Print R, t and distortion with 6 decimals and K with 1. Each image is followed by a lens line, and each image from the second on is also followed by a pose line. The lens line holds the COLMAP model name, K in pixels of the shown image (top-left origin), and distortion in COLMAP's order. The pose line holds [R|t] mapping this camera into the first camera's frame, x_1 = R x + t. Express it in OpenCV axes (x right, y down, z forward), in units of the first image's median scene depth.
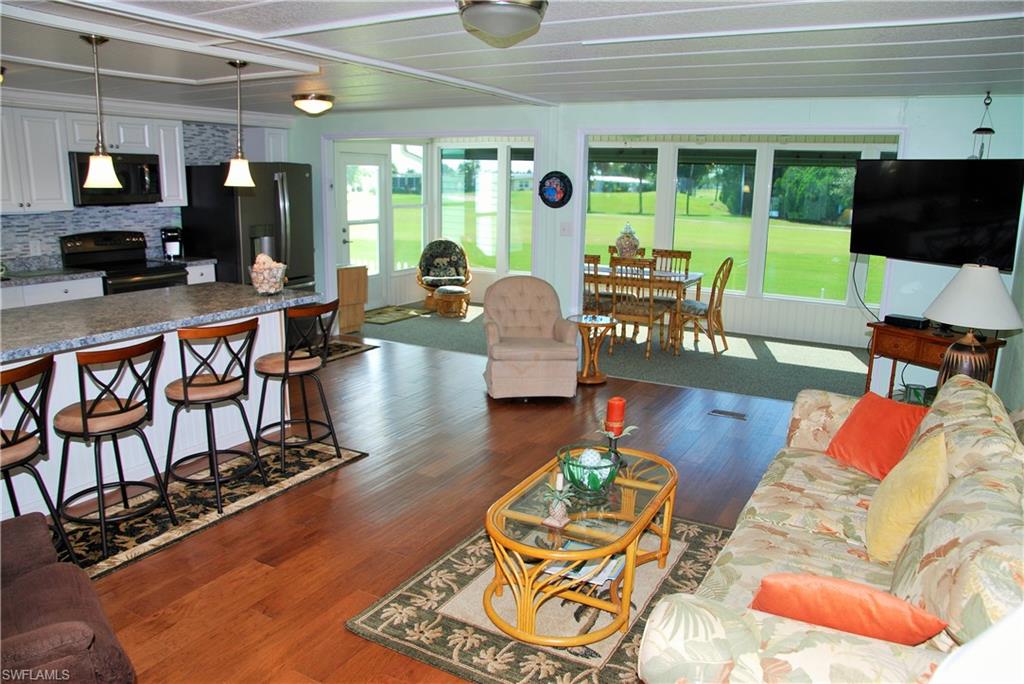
lens RADIAL K [[723.8, 0, 524.0], [0, 723.8, 357.3], [0, 0, 1]] dist [-0.137326, 0.074276]
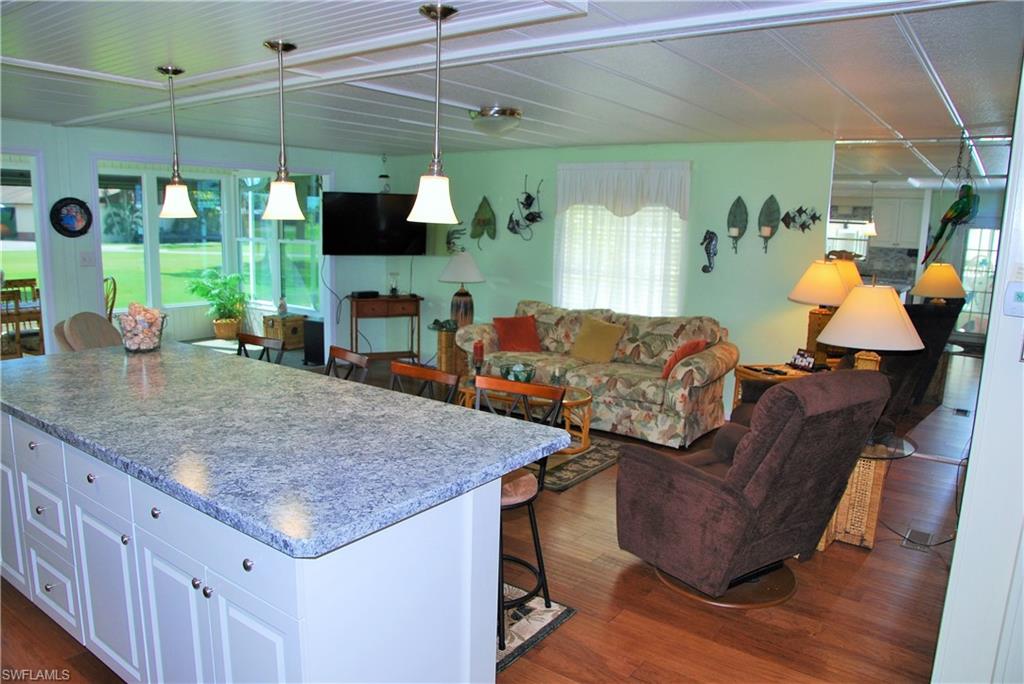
lens RADIAL K [[723.8, 0, 512.3], [0, 723.8, 353.1], [0, 0, 1]] dist [-0.137326, 0.074276]
pose [[0.131593, -0.192378, 0.972458, -0.920515], [0.205099, 0.965046, 0.163157, -0.110578], [-0.969854, 0.177980, 0.166450, 0.394390]]
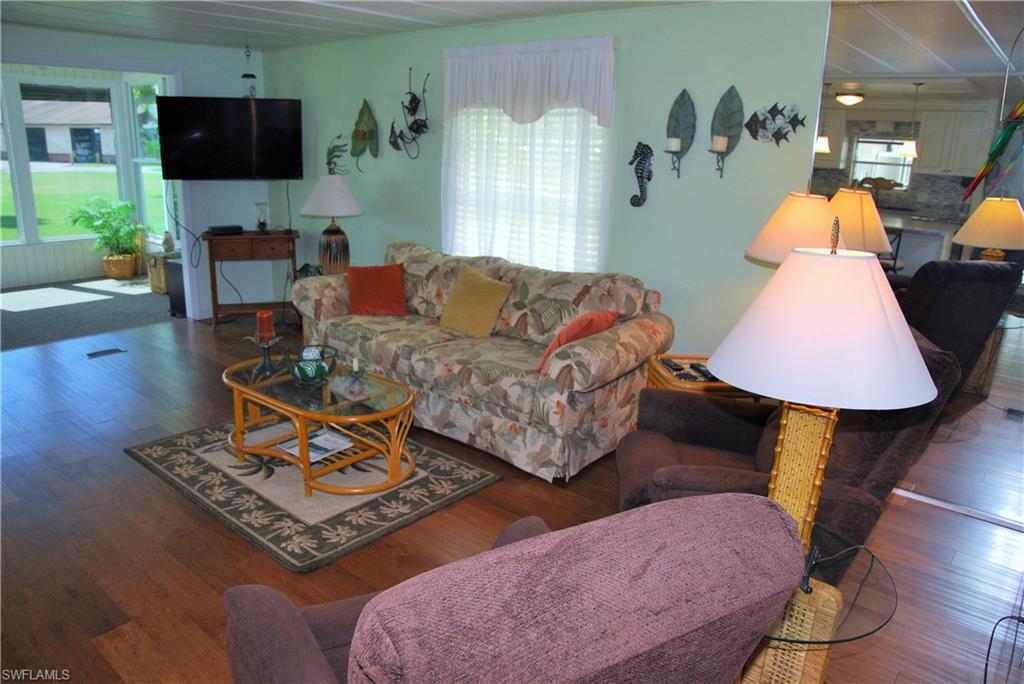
lens RADIAL K [[723.8, 0, 513.3], [0, 723.8, 344.2], [0, 0, 1]] dist [-0.137326, 0.074276]
pose [[0.195767, -0.277753, 0.940494, -0.487513], [0.198993, 0.950350, 0.239243, -0.047548], [-0.960249, 0.140316, 0.241318, 0.201376]]
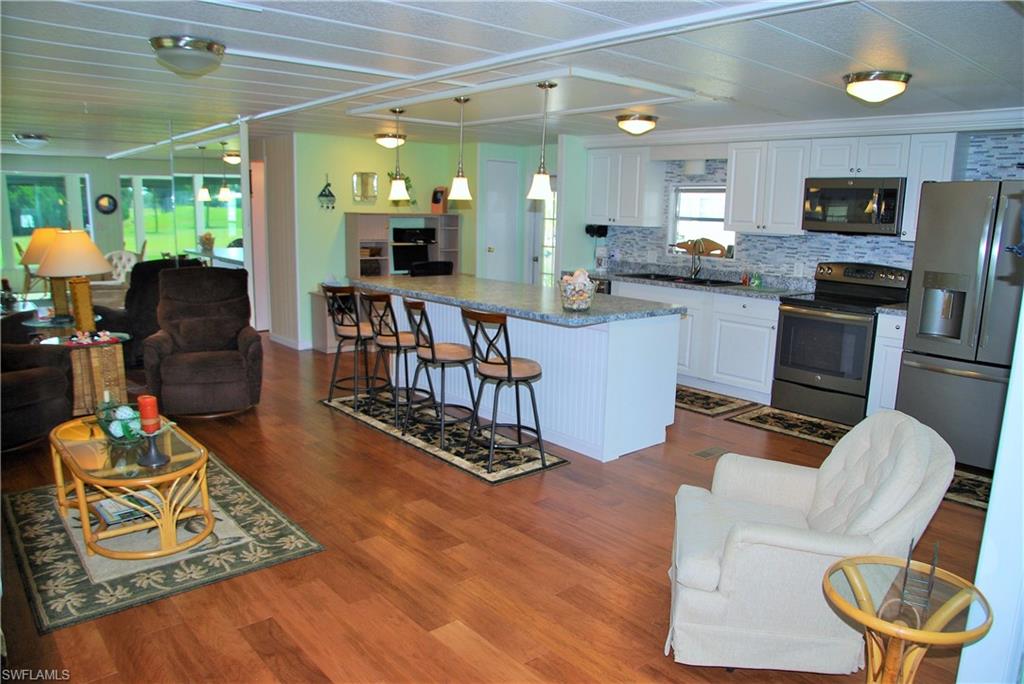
lens RADIAL K [[723.8, 0, 516.4], [0, 723.8, 346.0], [0, 0, 1]] dist [-0.137326, 0.074276]
pose [[-0.347160, 0.145503, -0.926450, 0.470691], [-0.247827, 0.938538, 0.240267, -0.204894], [0.904468, 0.313011, -0.289763, 0.965652]]
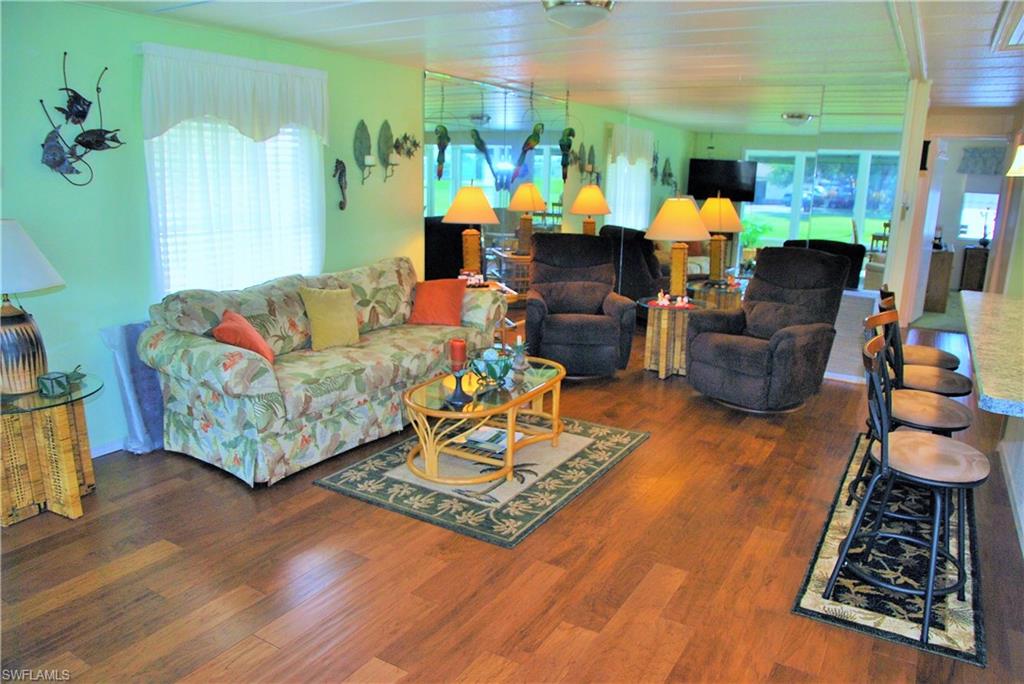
lens RADIAL K [[723.8, 0, 518.3], [0, 723.8, 314.0], [0, 0, 1]] dist [-0.137326, 0.074276]
pose [[-0.998107, -0.051488, 0.033648, 0.000878], [-0.032726, 0.907742, 0.418251, -0.251809], [-0.052079, 0.416358, -0.907708, 1.117034]]
